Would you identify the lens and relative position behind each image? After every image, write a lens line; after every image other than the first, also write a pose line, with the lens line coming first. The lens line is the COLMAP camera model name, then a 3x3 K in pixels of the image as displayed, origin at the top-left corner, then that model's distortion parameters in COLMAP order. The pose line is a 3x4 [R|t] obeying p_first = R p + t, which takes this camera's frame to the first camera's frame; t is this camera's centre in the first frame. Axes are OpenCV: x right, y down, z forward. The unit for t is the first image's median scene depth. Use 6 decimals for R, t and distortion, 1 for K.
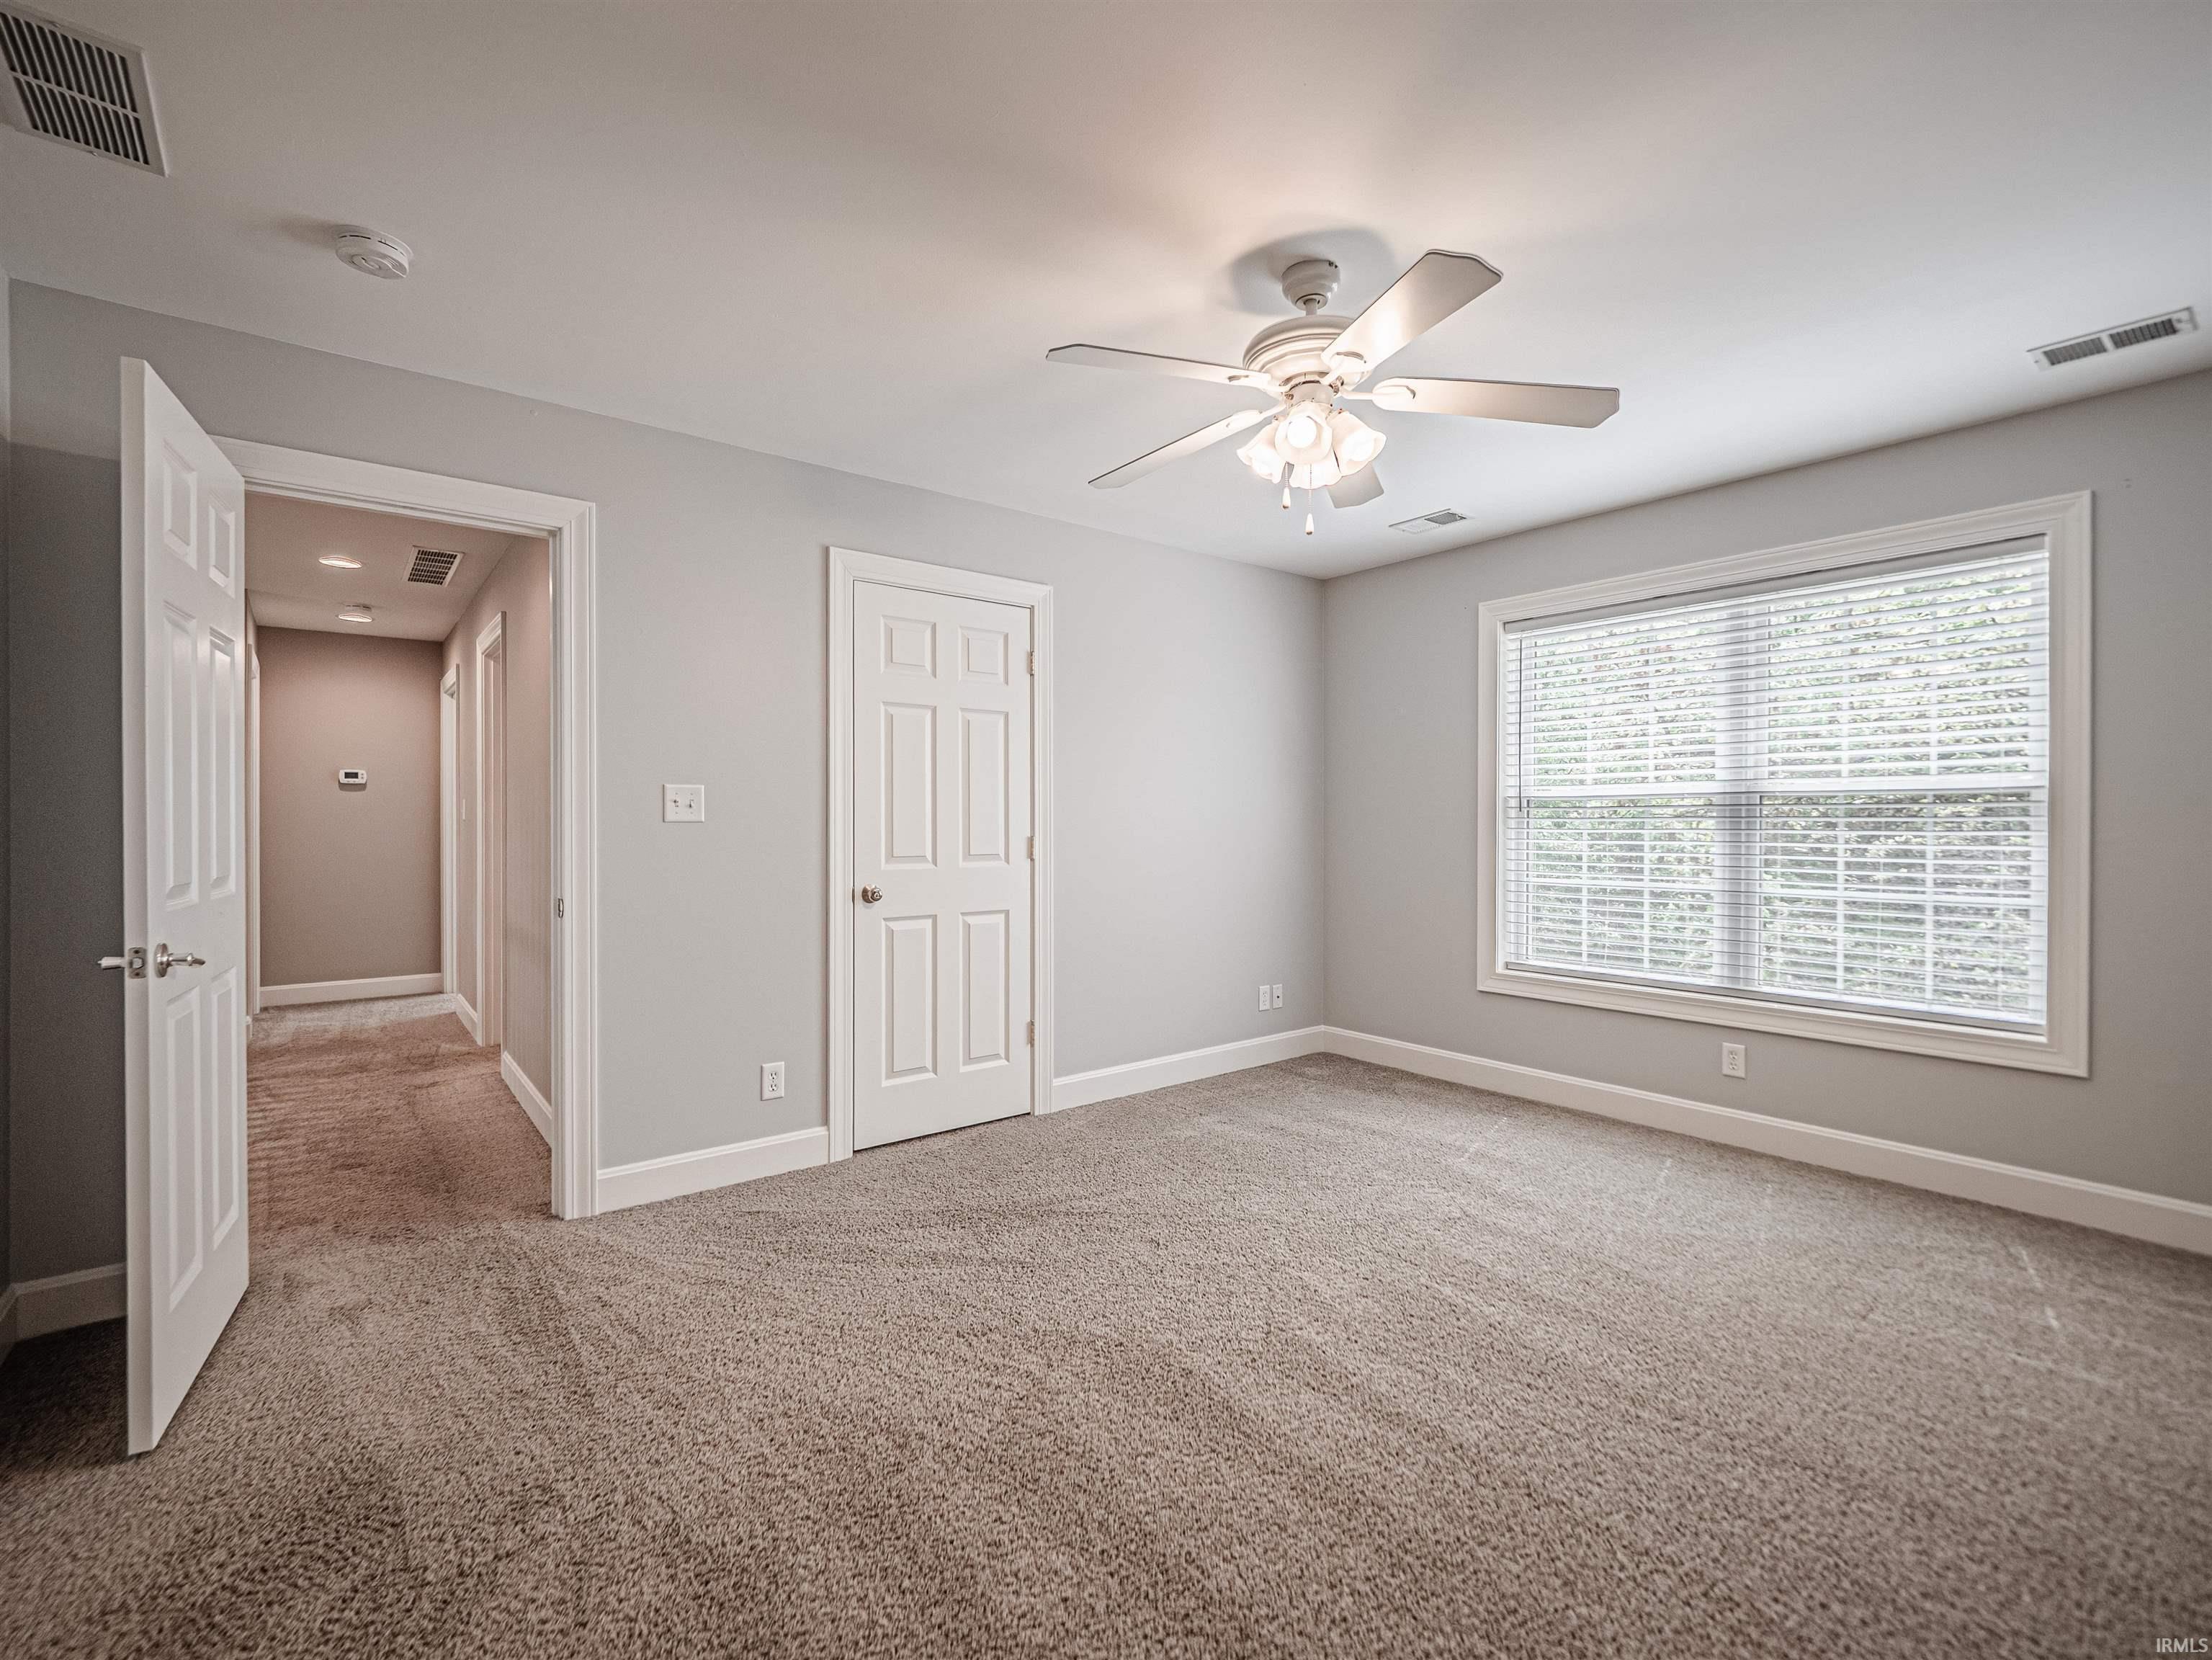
lens RADIAL K [[983.1, 0, 1151.8], [0, 983.1, 832.1], [0, 0, 1]] dist [-0.000007, 0.000009]
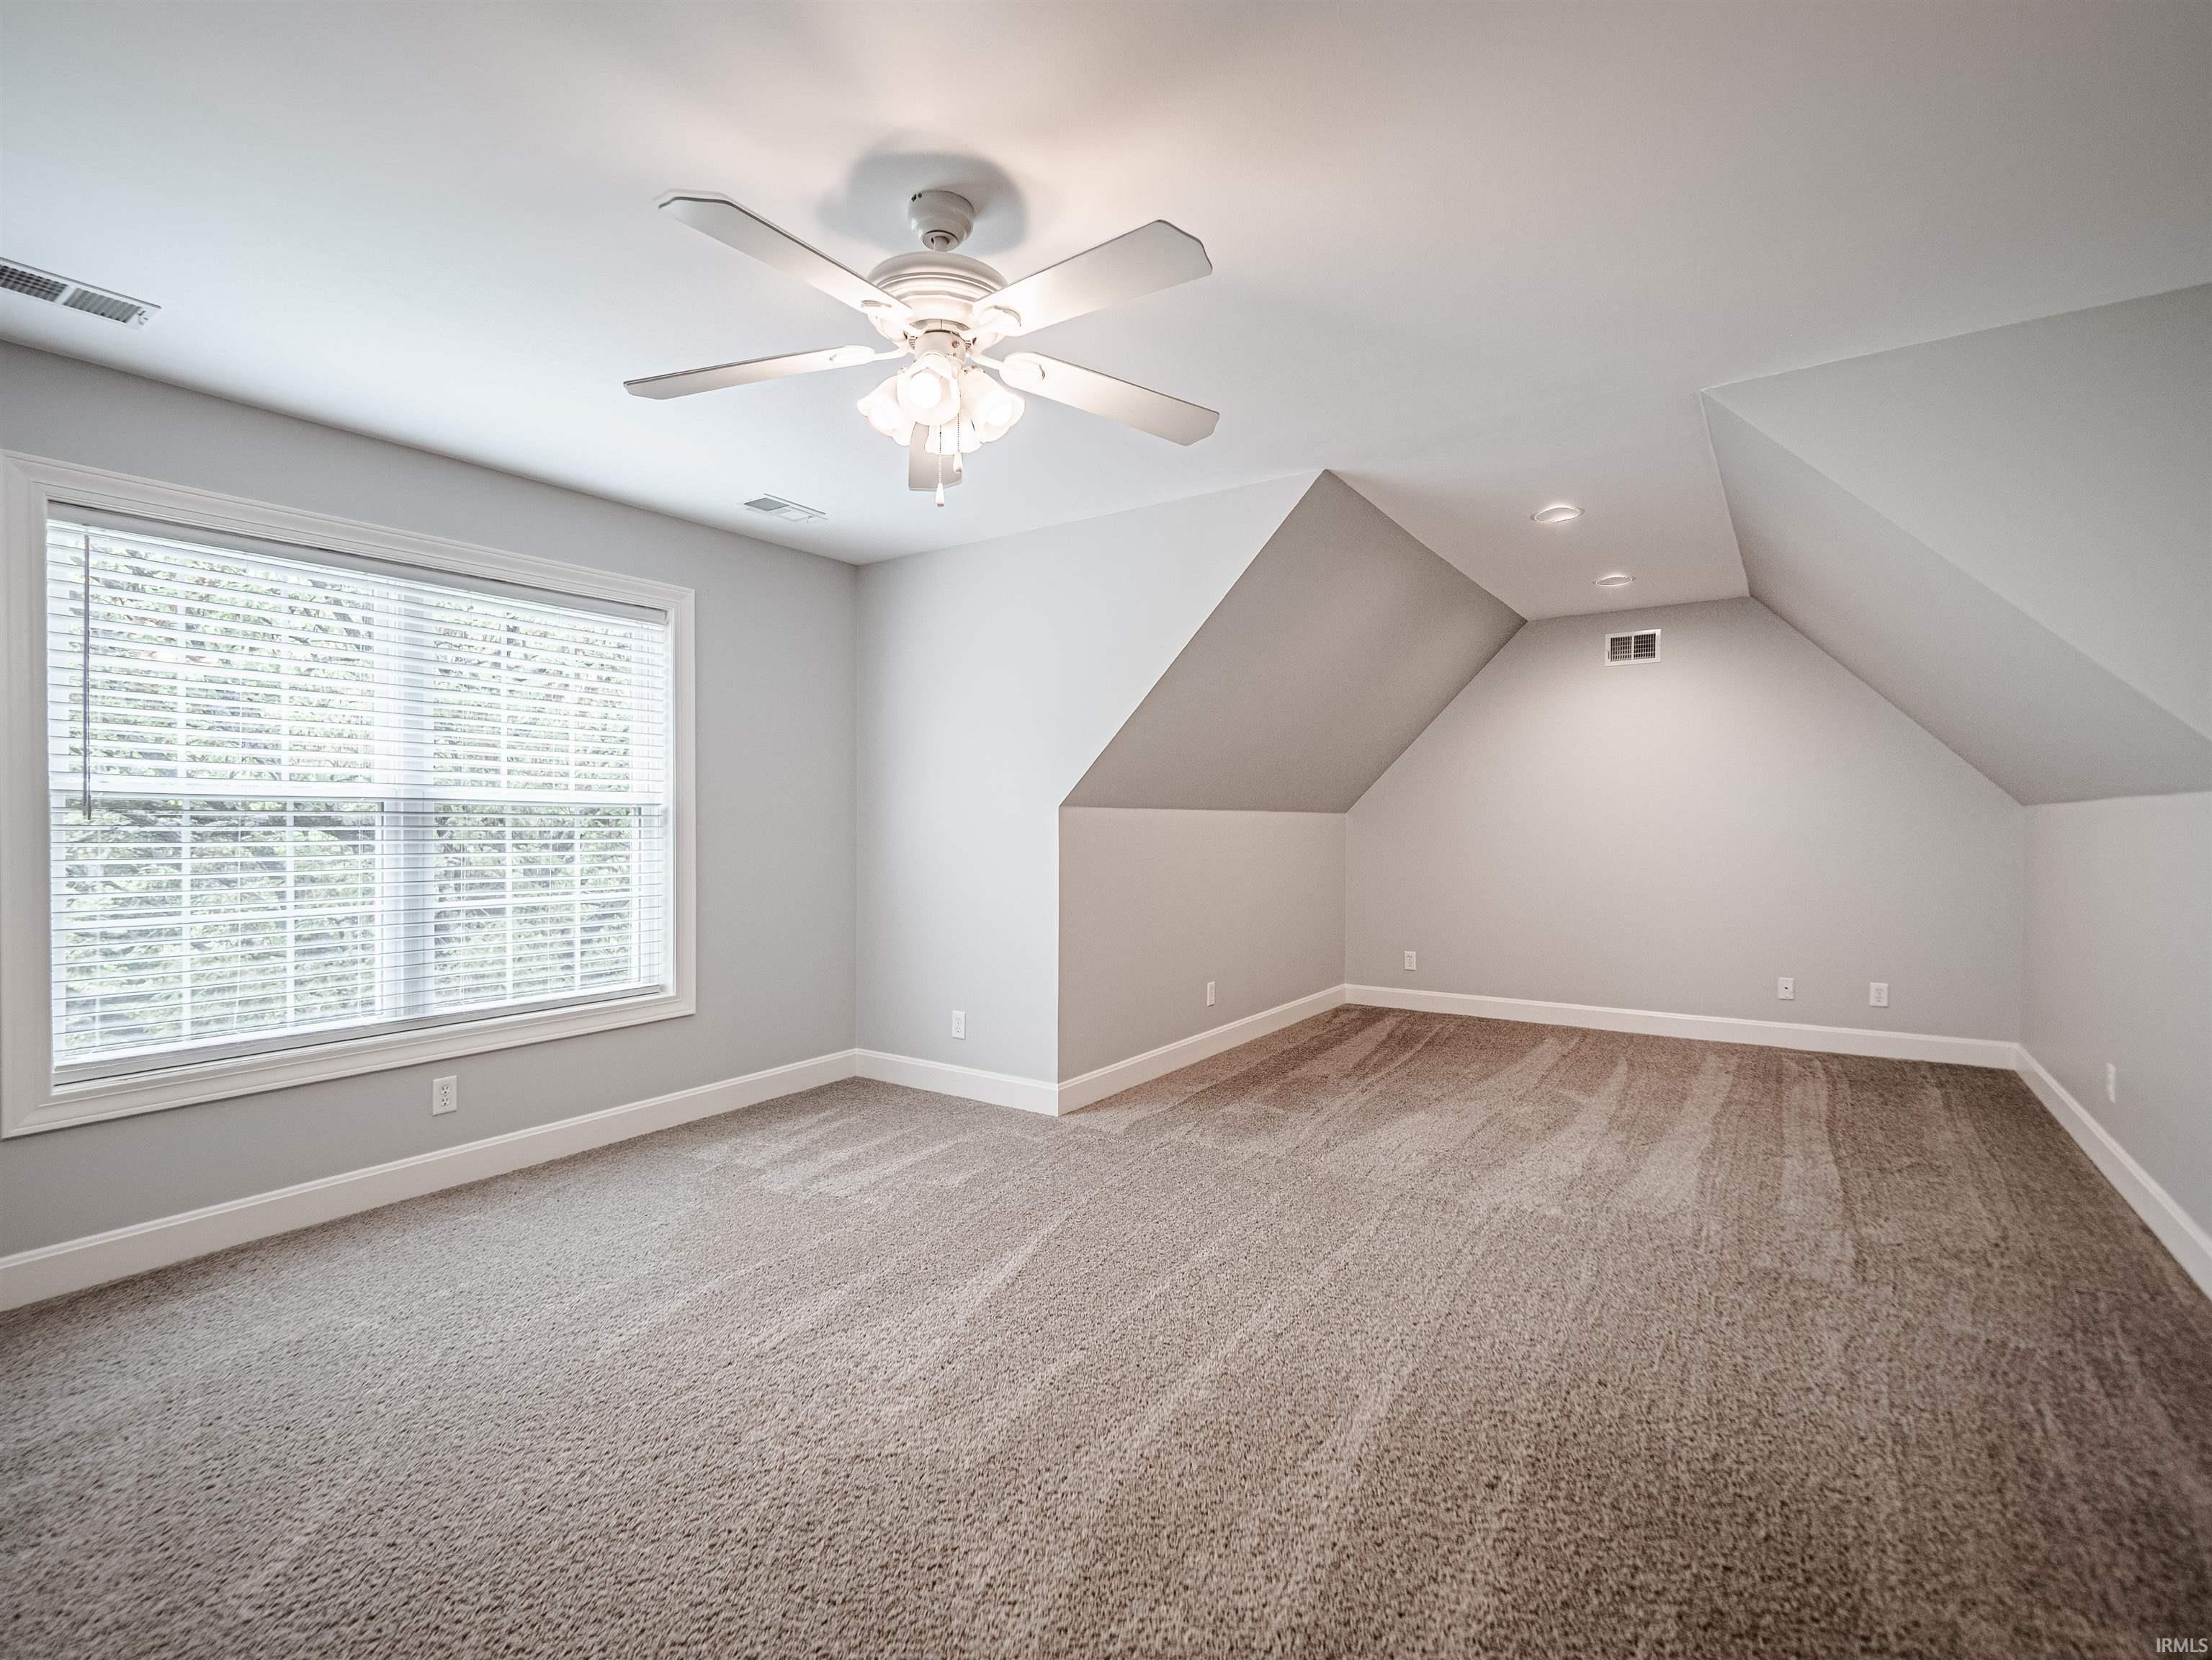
lens RADIAL K [[946.5, 0, 1106.0], [0, 946.5, 830.0], [0, 0, 1]] dist [0.000298, 0.000143]
pose [[-0.233980, -0.005847, 0.972224, -0.423630], [0.012555, 0.999880, 0.009035, -0.012821], [-0.972160, 0.014320, -0.233879, 0.645962]]
